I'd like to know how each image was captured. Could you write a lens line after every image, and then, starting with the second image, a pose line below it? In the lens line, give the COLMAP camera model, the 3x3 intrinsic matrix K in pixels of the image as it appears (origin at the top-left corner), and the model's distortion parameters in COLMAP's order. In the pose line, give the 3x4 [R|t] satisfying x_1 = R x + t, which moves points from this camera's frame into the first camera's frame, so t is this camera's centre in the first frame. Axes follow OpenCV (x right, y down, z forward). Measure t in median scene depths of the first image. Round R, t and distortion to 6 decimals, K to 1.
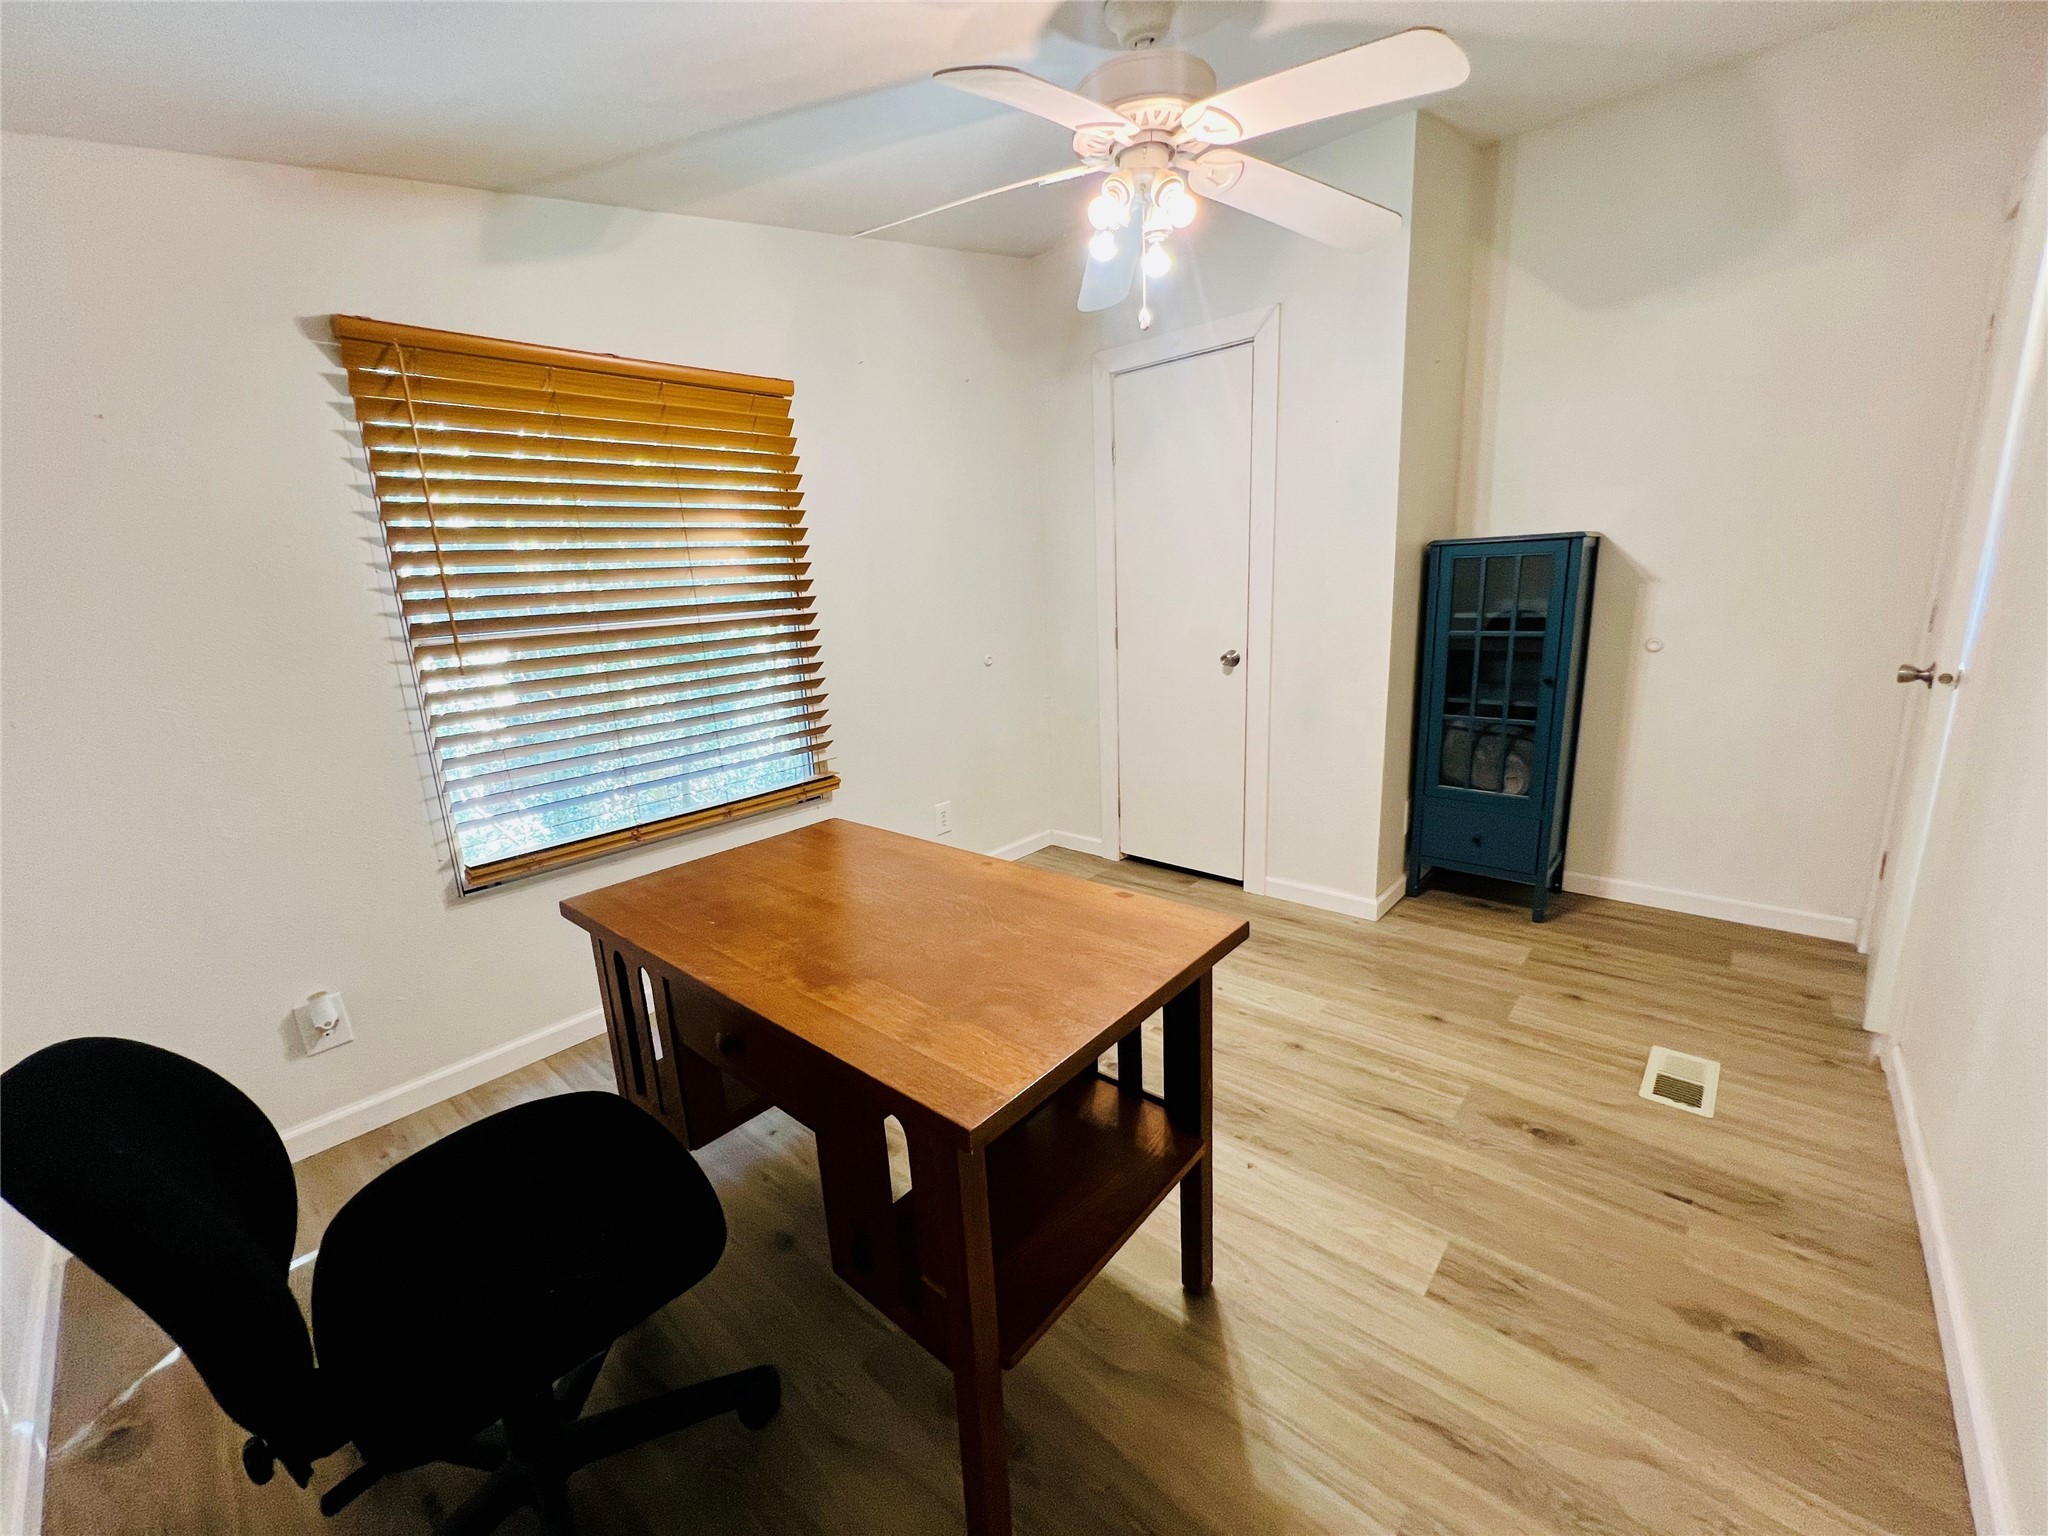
lens RADIAL K [[820.7, 0, 1017.4], [0, 820.7, 763.8], [0, 0, 1]] dist [-0.001906, -0.000163]
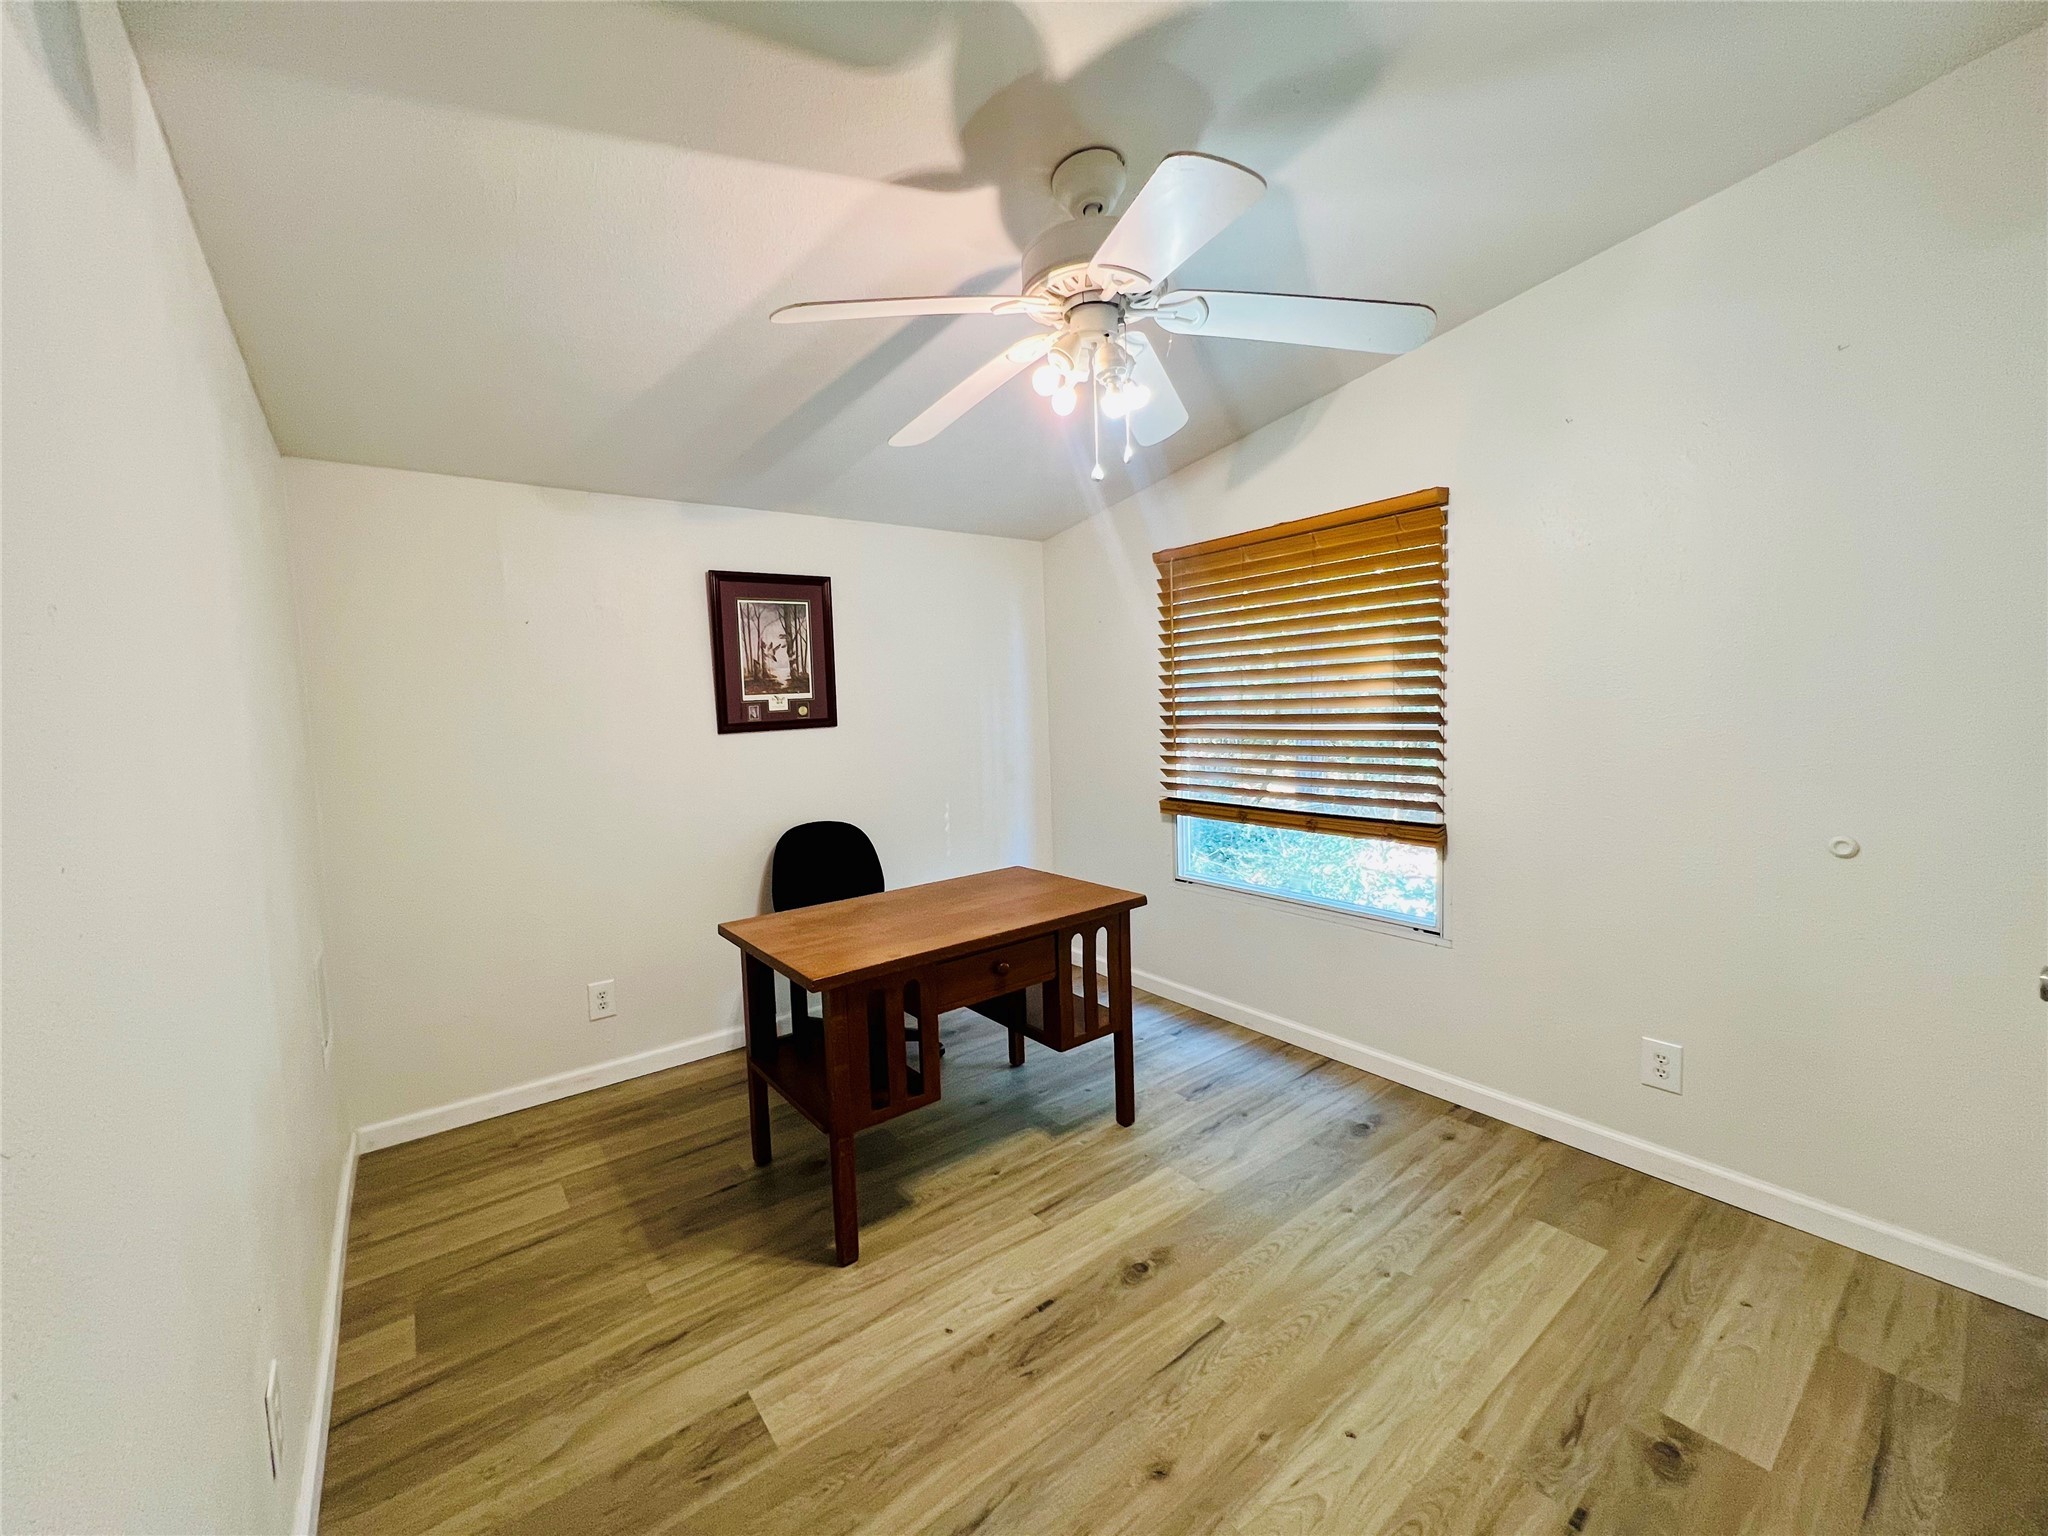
lens RADIAL K [[820.7, 0, 1017.4], [0, 820.7, 763.8], [0, 0, 1]] dist [-0.001906, -0.000163]
pose [[-0.192683, 0.133844, -0.972090, 1.285473], [-0.174576, 0.970174, 0.168184, -0.390231], [0.965607, 0.202110, -0.163570, 1.260615]]
